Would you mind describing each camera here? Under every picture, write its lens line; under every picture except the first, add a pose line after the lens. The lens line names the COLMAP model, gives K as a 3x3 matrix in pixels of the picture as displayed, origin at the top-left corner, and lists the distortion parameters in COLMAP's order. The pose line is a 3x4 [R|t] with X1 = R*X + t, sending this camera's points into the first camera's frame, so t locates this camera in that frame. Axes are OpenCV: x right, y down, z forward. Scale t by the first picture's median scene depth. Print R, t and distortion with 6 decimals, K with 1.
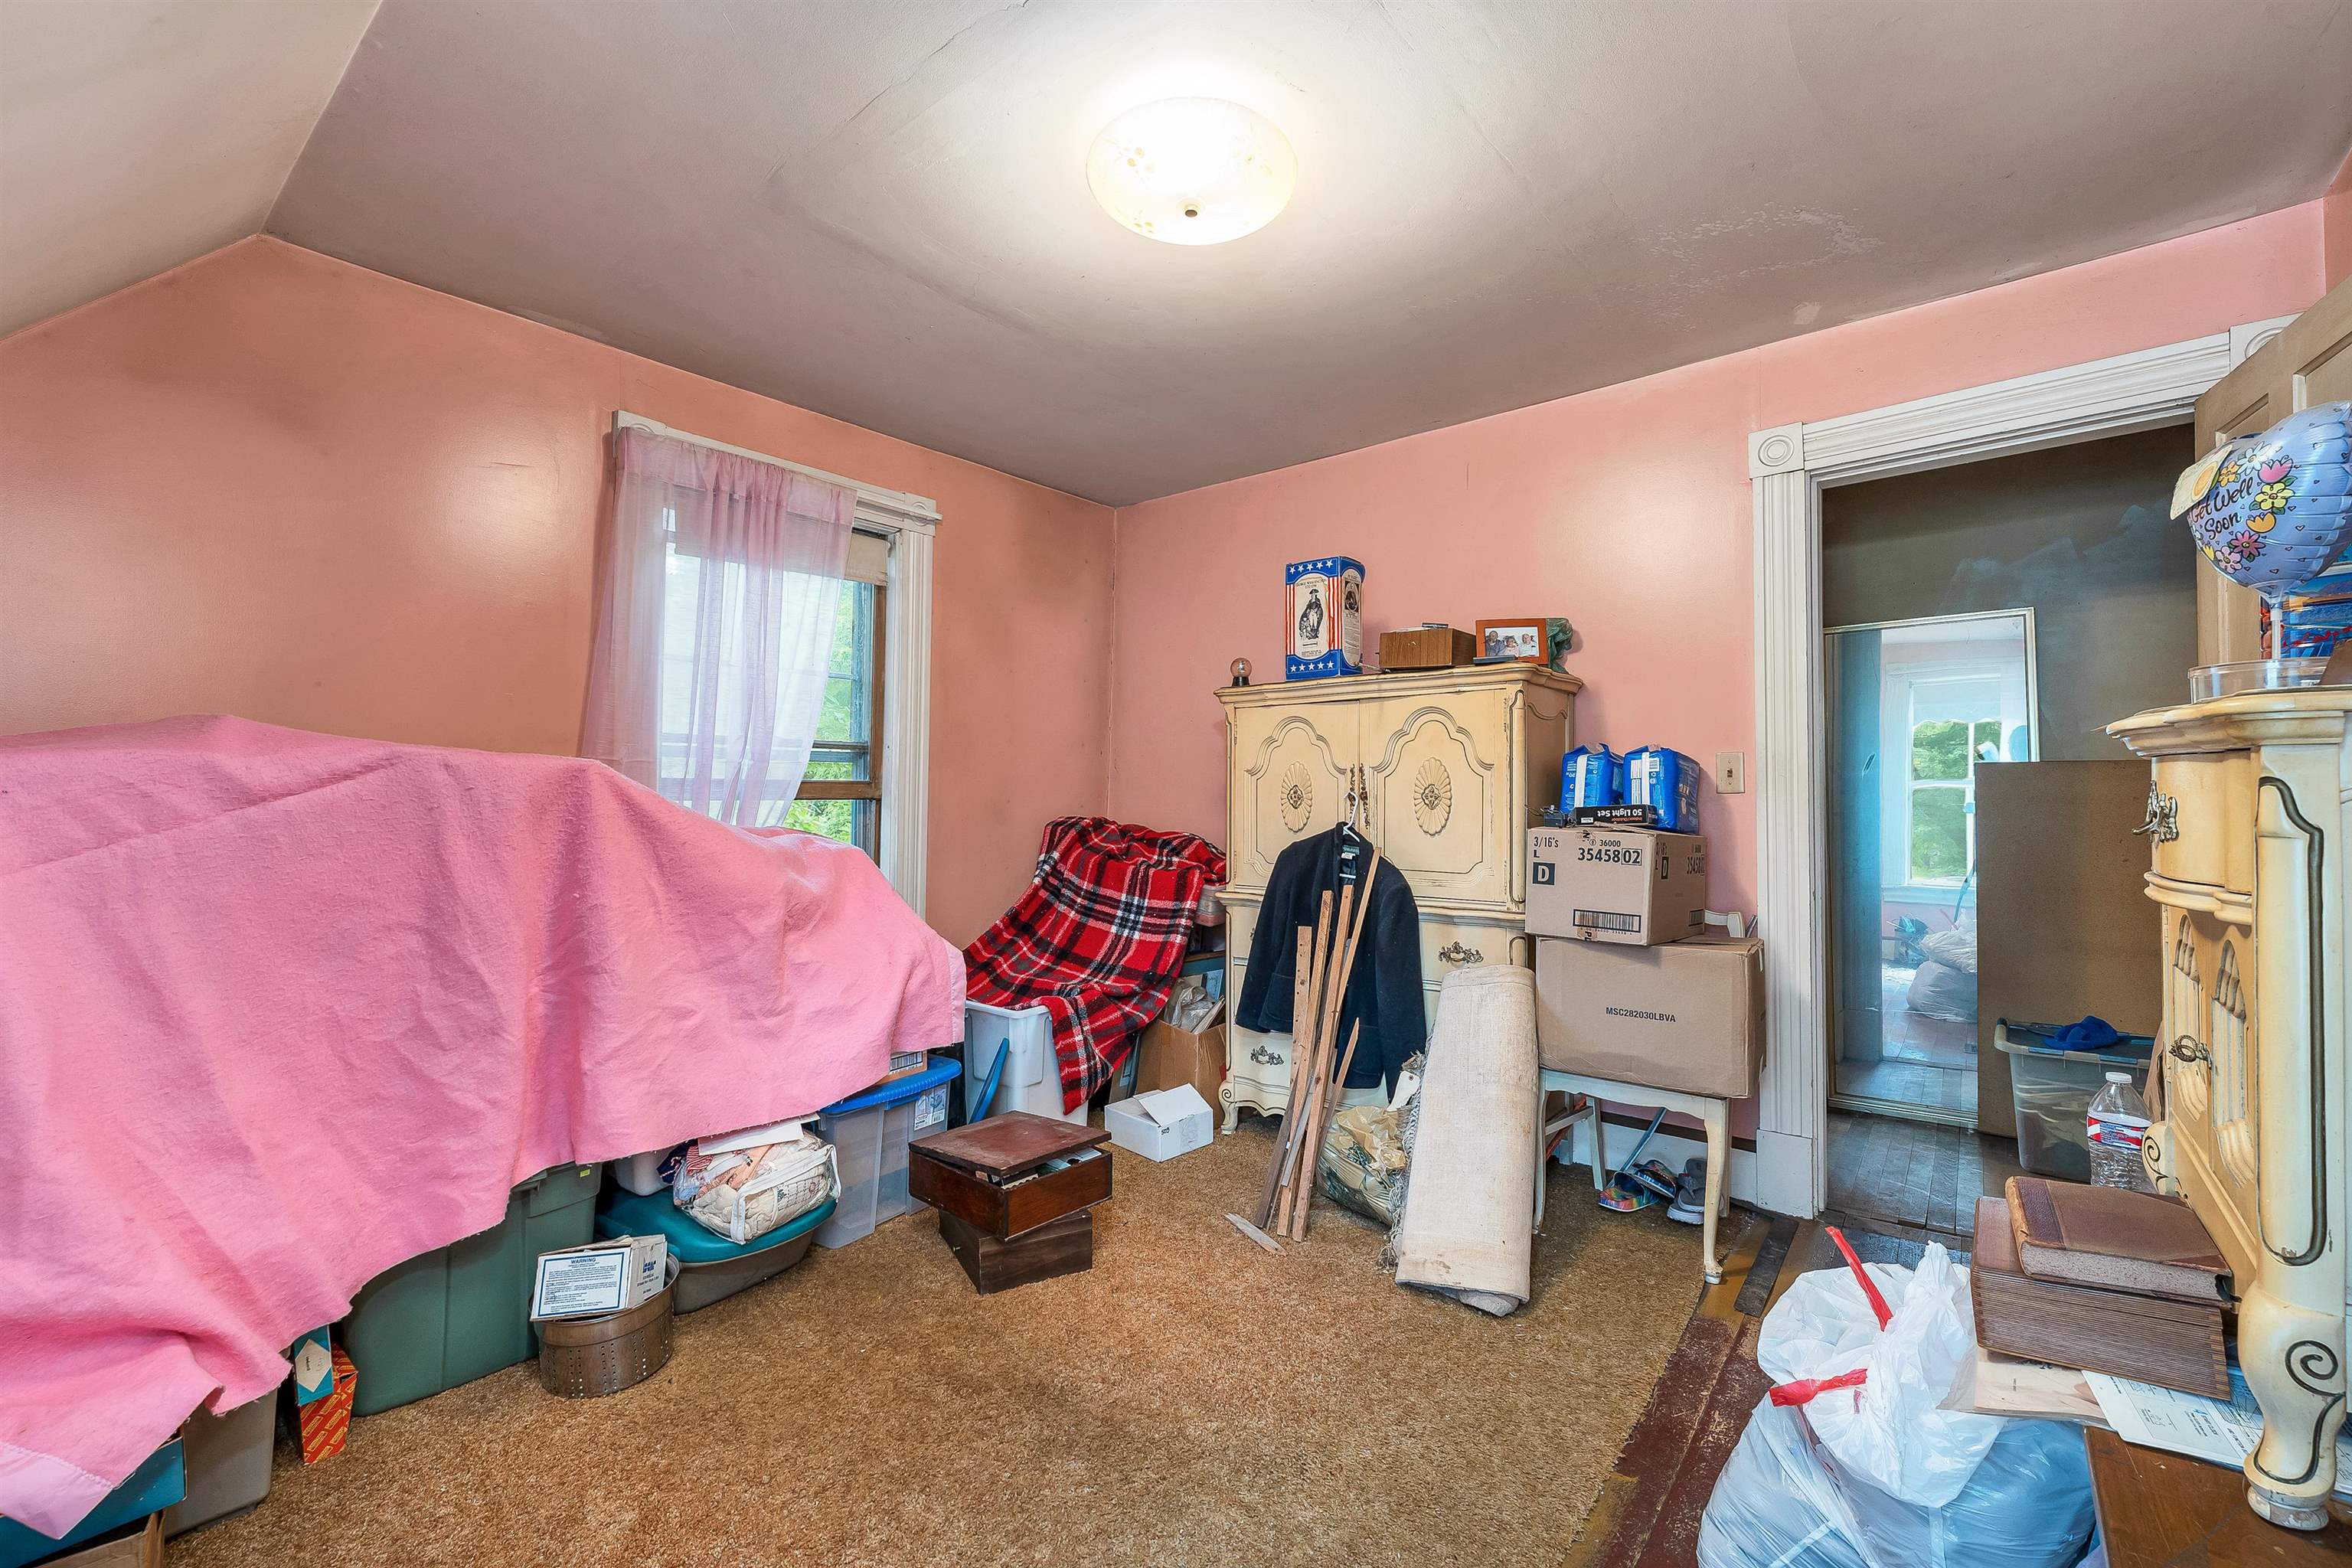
lens RADIAL K [[979.1, 0, 1165.9], [0, 979.1, 790.3], [0, 0, 1]] dist [-0.001723, -0.000568]
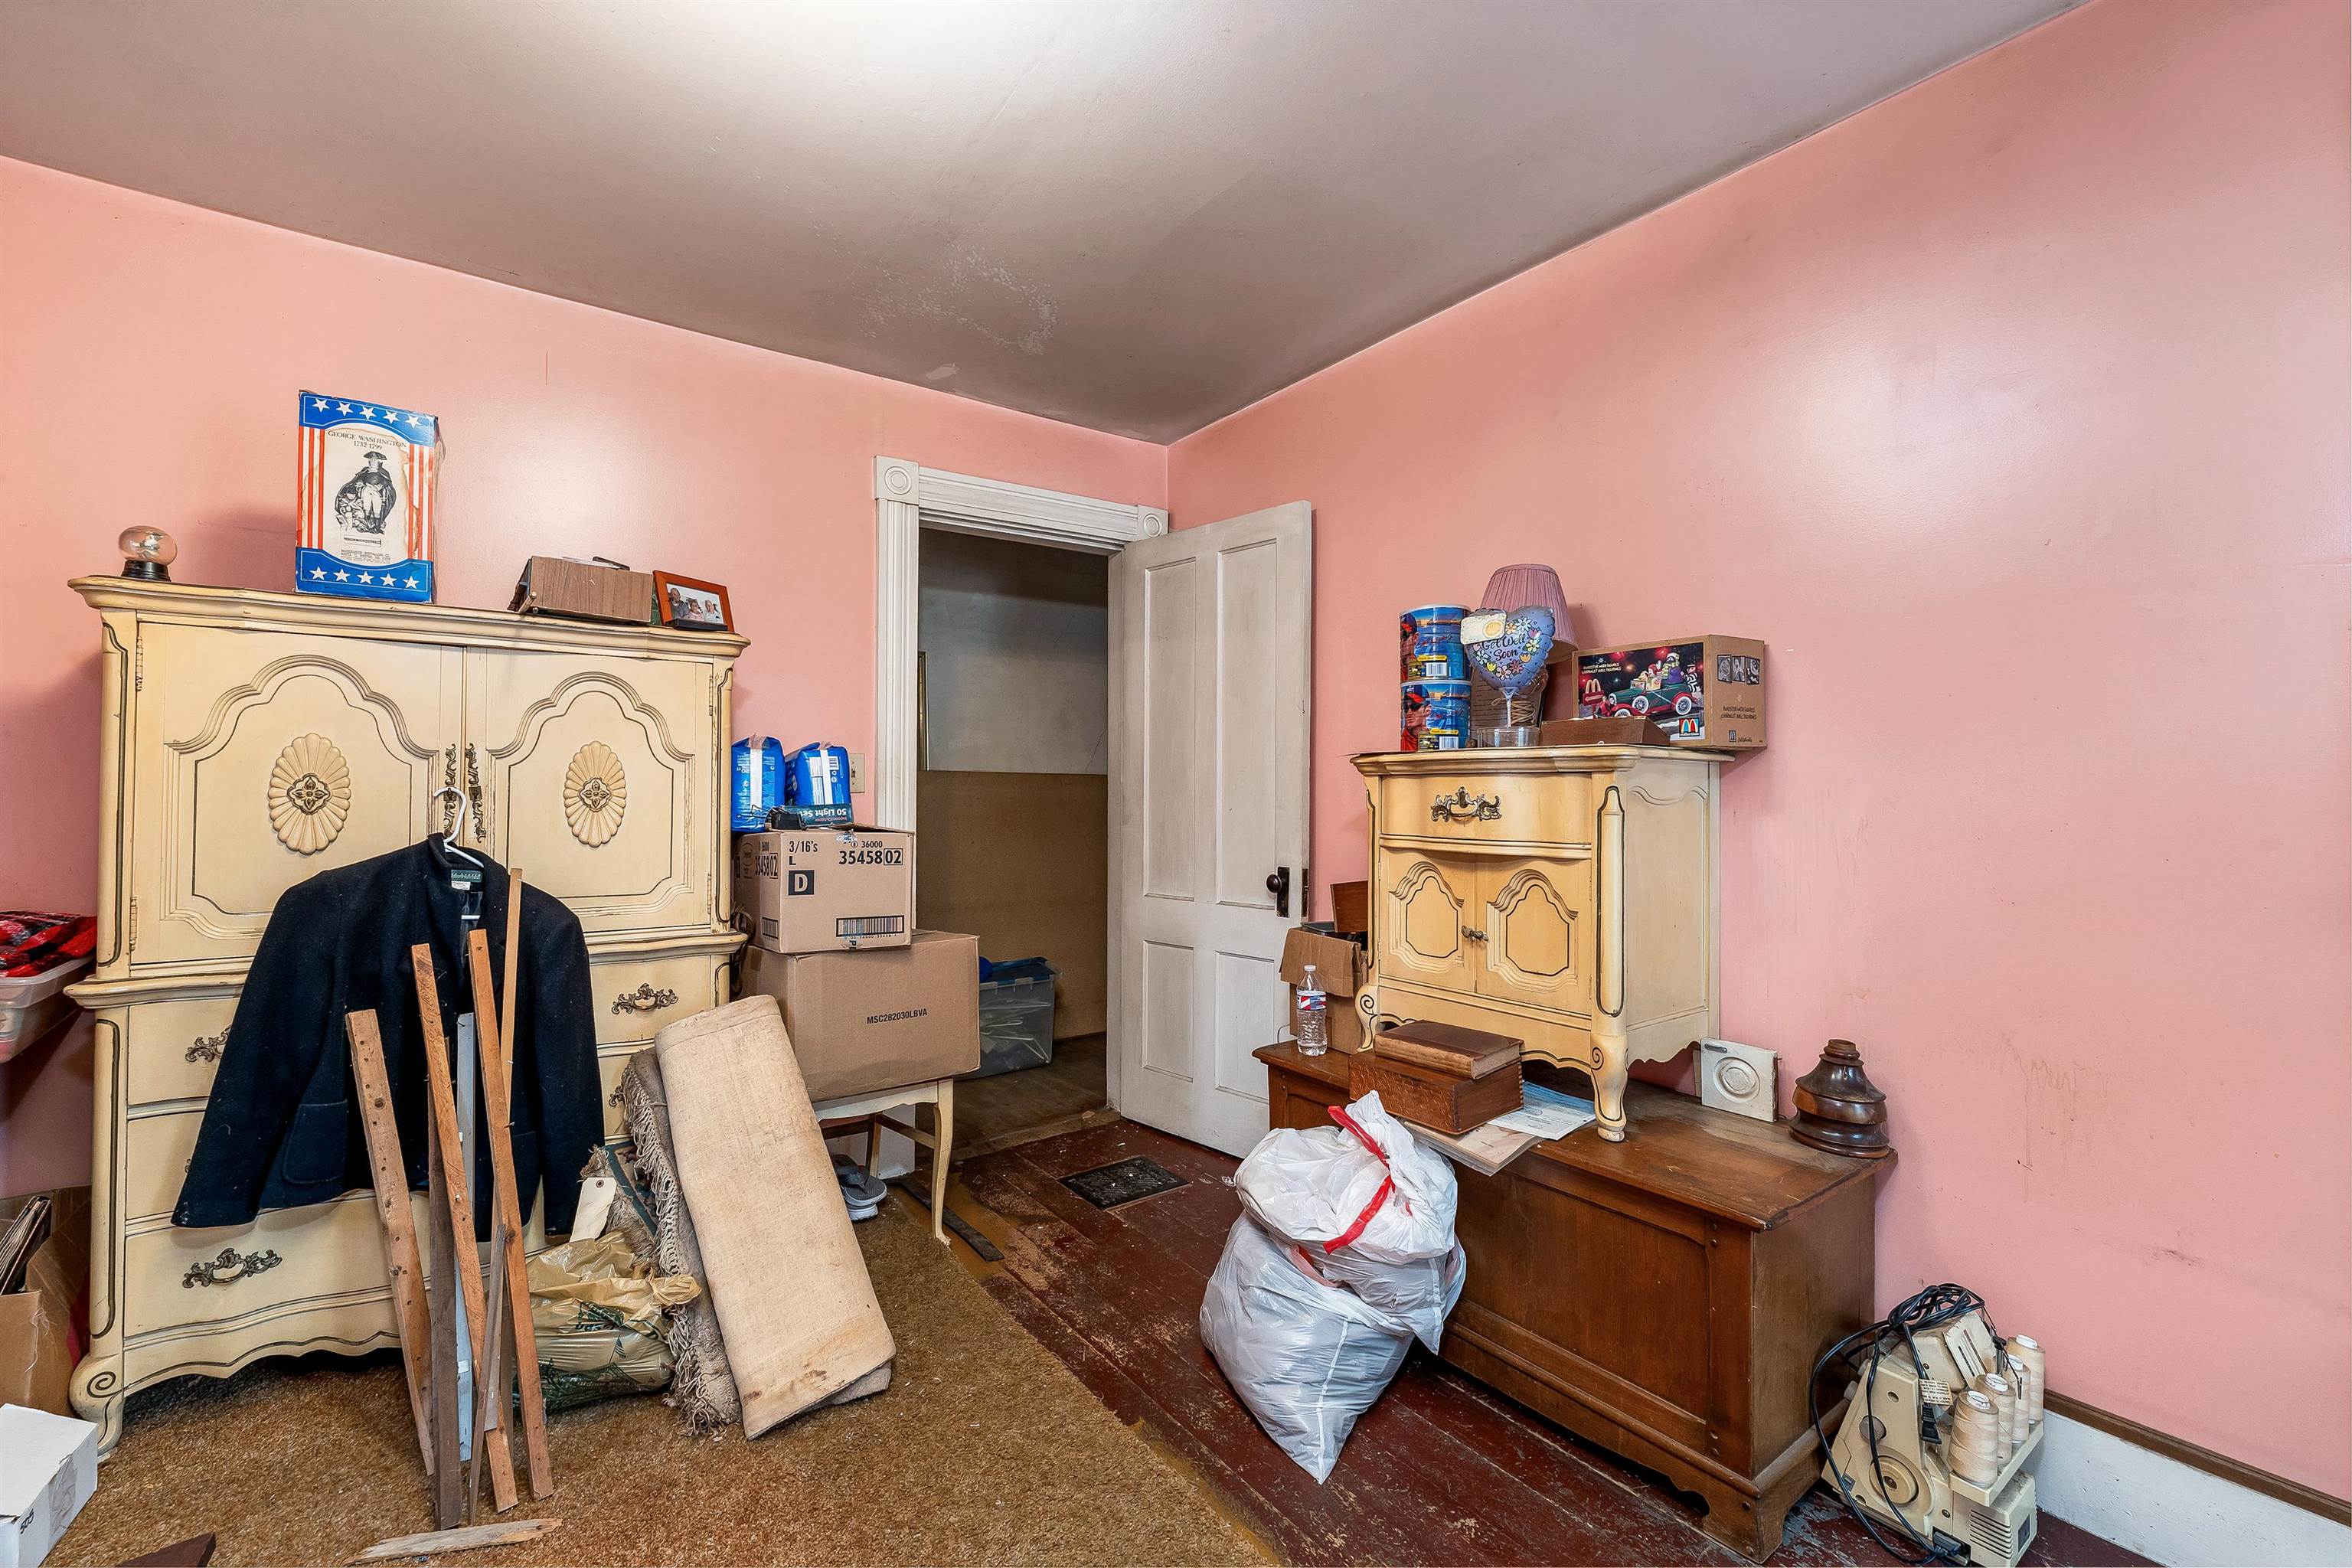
lens RADIAL K [[979.1, 0, 1165.9], [0, 979.1, 790.3], [0, 0, 1]] dist [-0.001723, -0.000568]
pose [[0.260583, 0.010078, 0.965399, -0.340648], [-0.008134, 0.999933, -0.008243, 0.006143], [-0.965417, -0.005704, 0.260647, 0.410905]]
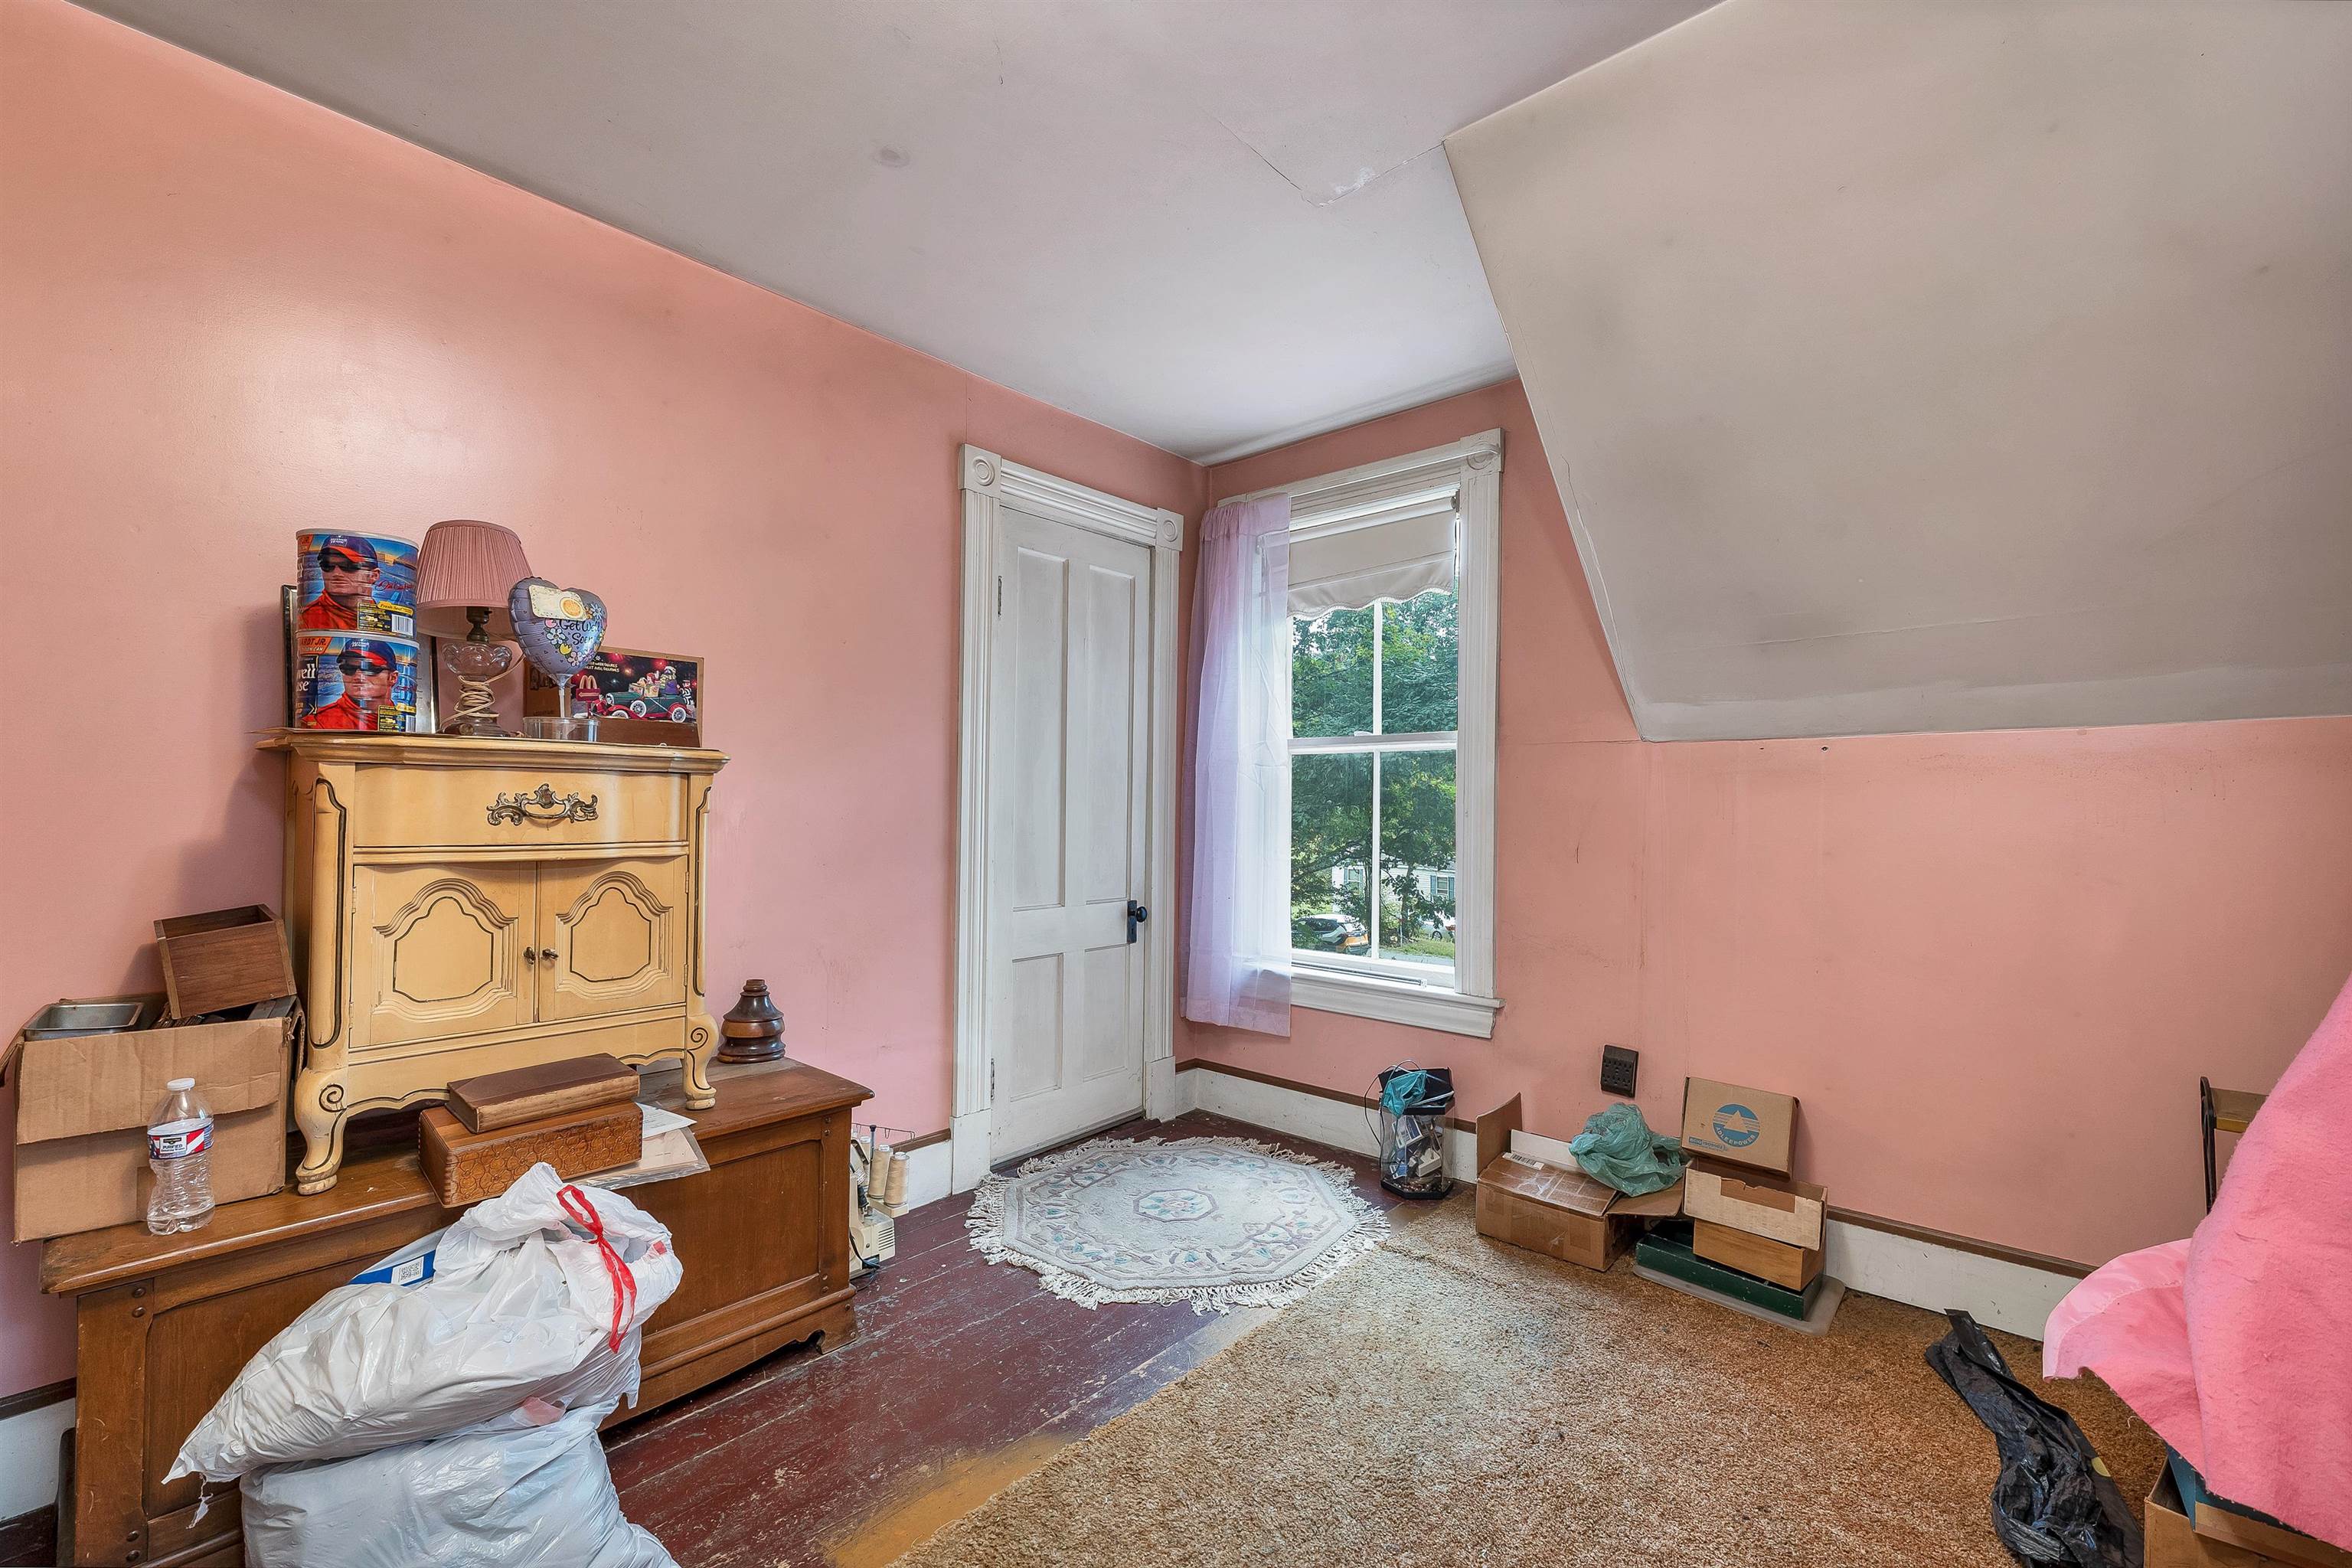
lens RADIAL K [[989.0, 0, 1178.0], [0, 989.0, 796.1], [0, 0, 1]] dist [0.000719, 0.000212]
pose [[-0.998942, -0.004402, 0.045785, -0.023813], [-0.004916, 0.999926, -0.011131, 0.008642], [-0.045733, -0.011345, -0.998889, 0.981758]]
